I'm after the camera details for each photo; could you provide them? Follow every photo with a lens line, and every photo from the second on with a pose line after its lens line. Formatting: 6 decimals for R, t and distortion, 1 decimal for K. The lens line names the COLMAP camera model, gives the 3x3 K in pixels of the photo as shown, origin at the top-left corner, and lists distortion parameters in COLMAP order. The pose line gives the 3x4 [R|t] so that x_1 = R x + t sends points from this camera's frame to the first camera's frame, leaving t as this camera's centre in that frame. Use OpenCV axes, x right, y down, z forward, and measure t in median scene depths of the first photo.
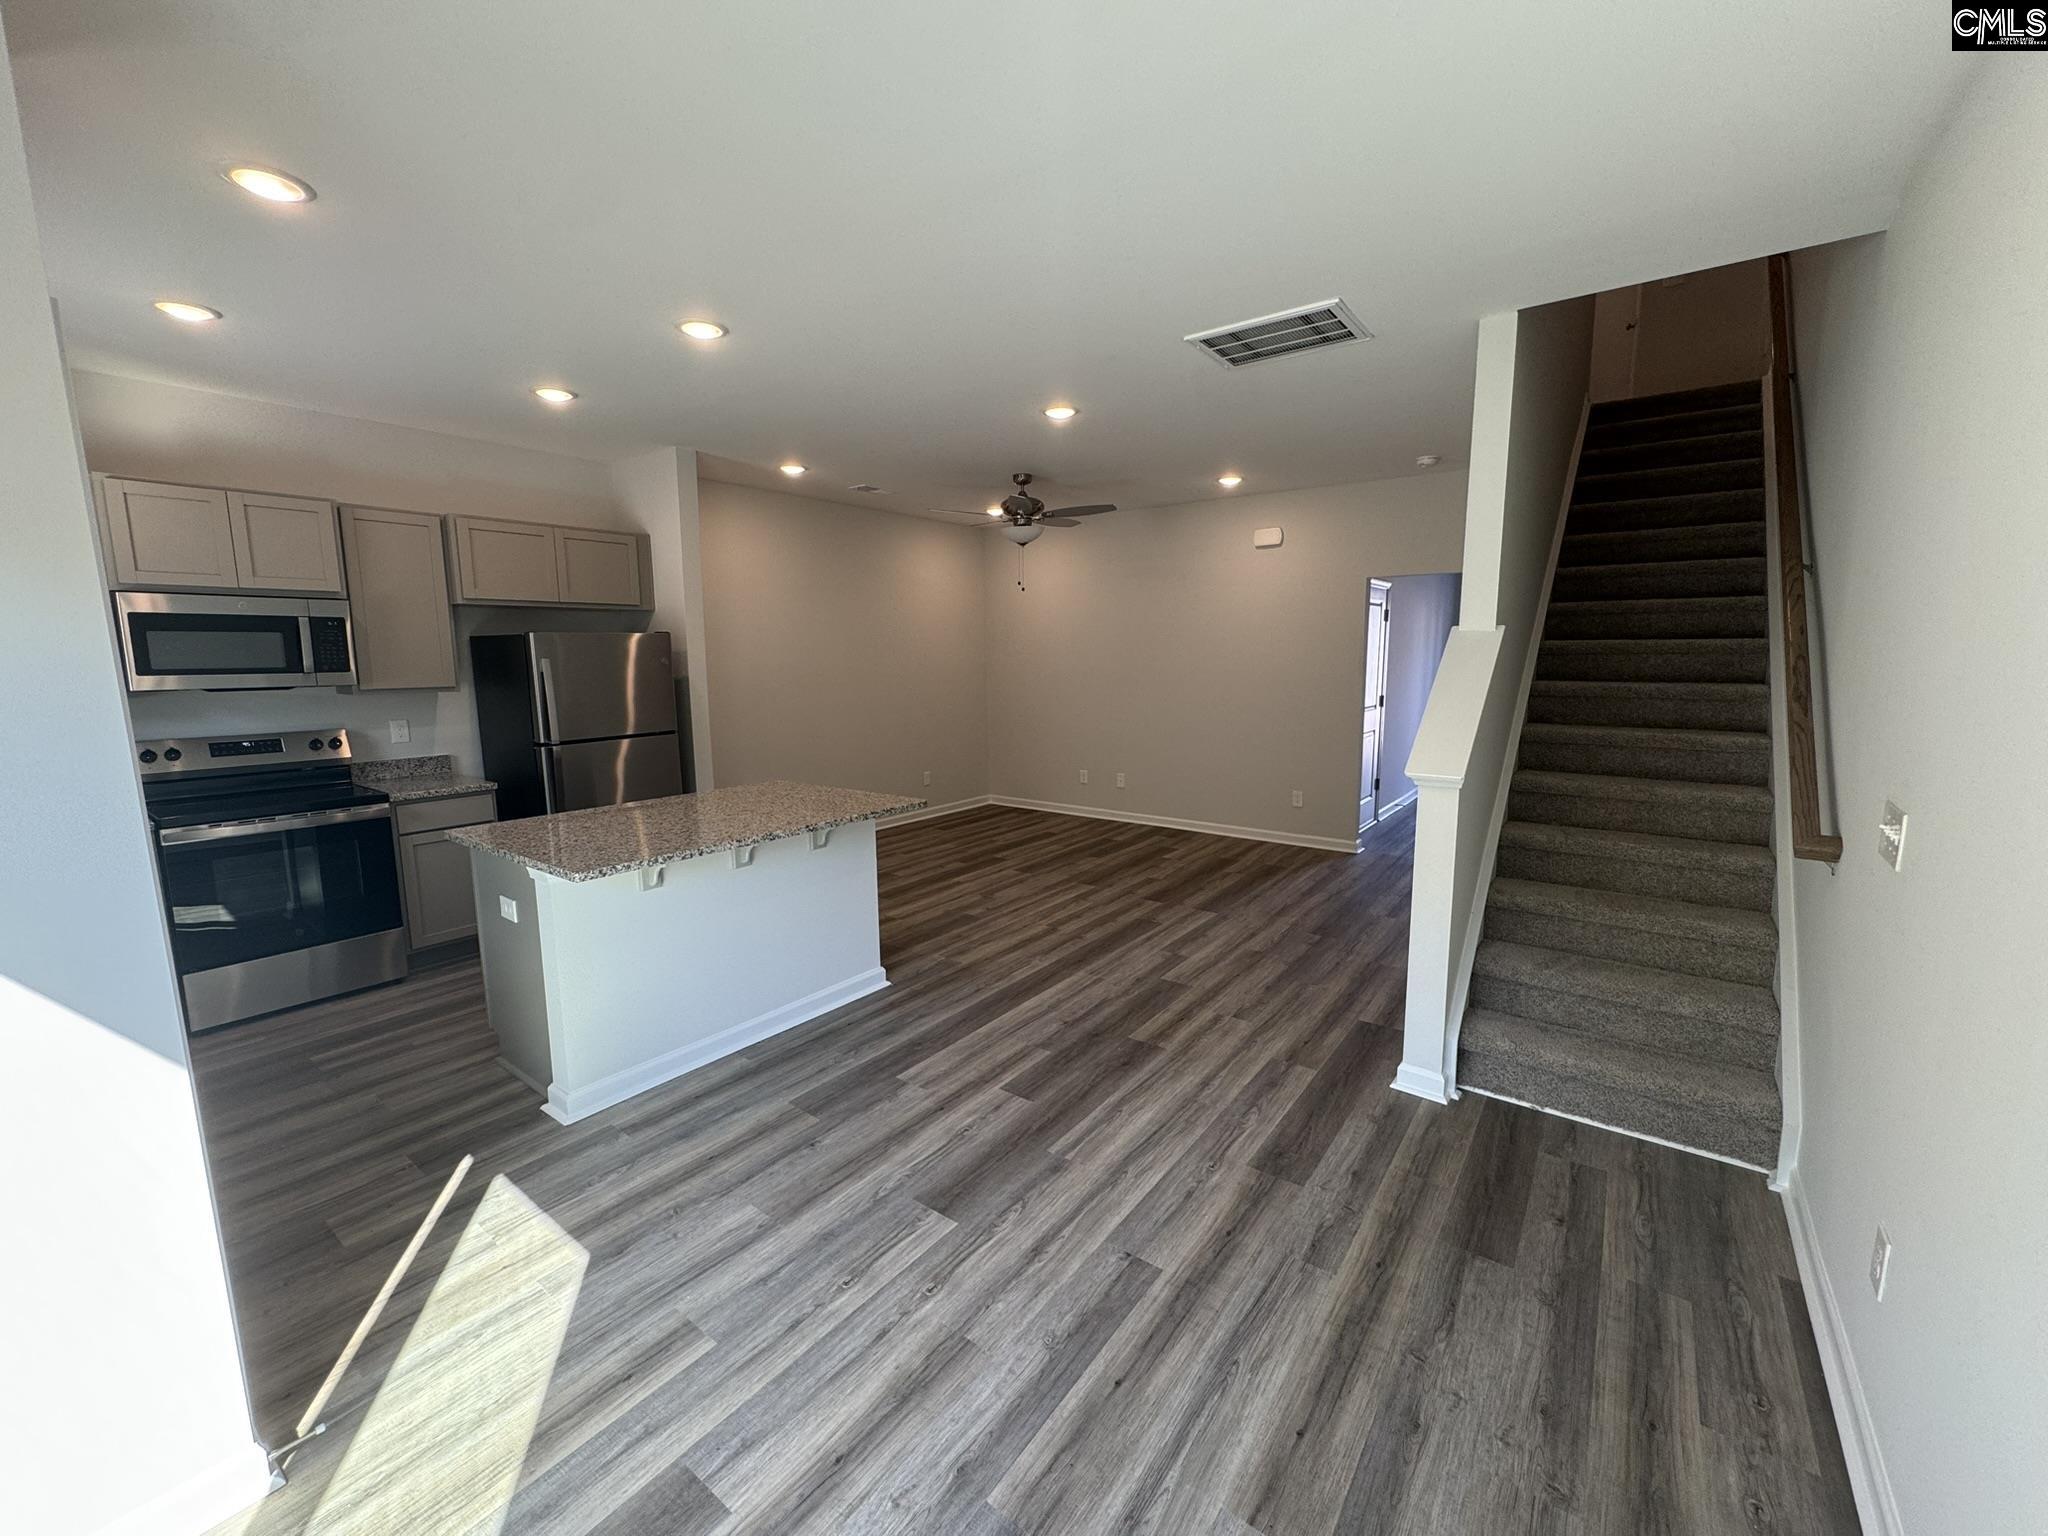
lens RADIAL K [[820.1, 0, 1023.6], [0, 820.1, 767.3], [0, 0, 1]] dist [-0.003986, -0.000275]
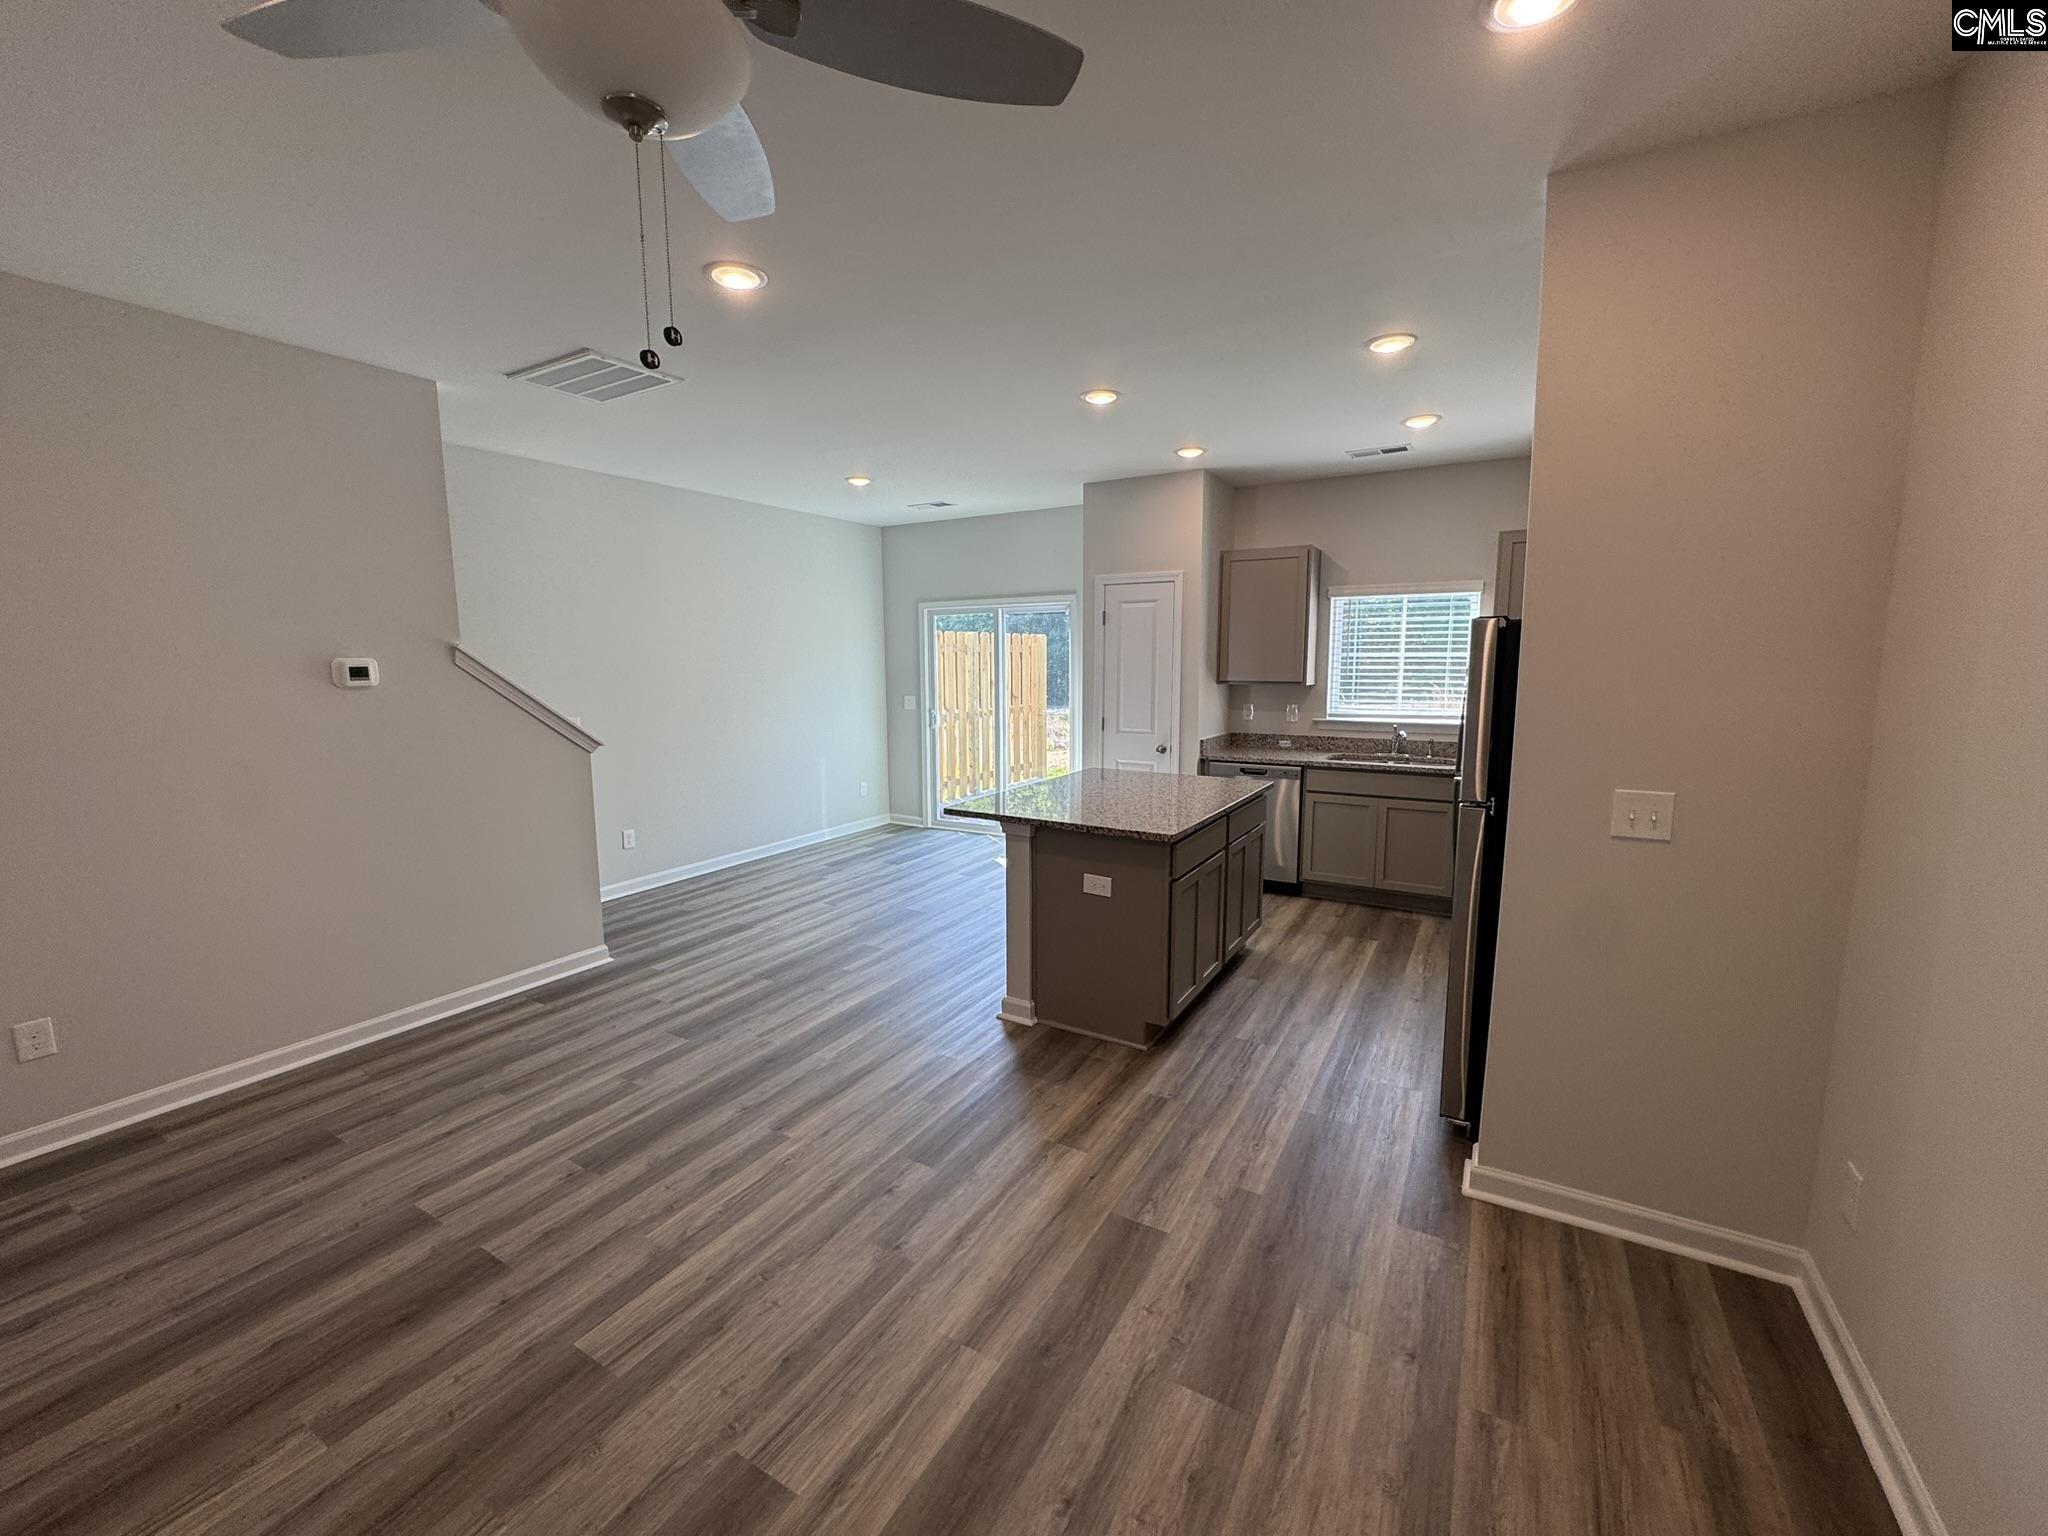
lens RADIAL K [[820.1, 0, 1022.6], [0, 820.1, 764.4], [0, 0, 1]] dist [-0.003986, -0.000275]
pose [[-0.993706, 0.028249, -0.108402, -0.117344], [-0.001774, 0.963591, 0.267373, -0.309080], [0.112008, 0.265883, -0.957476, 2.173338]]
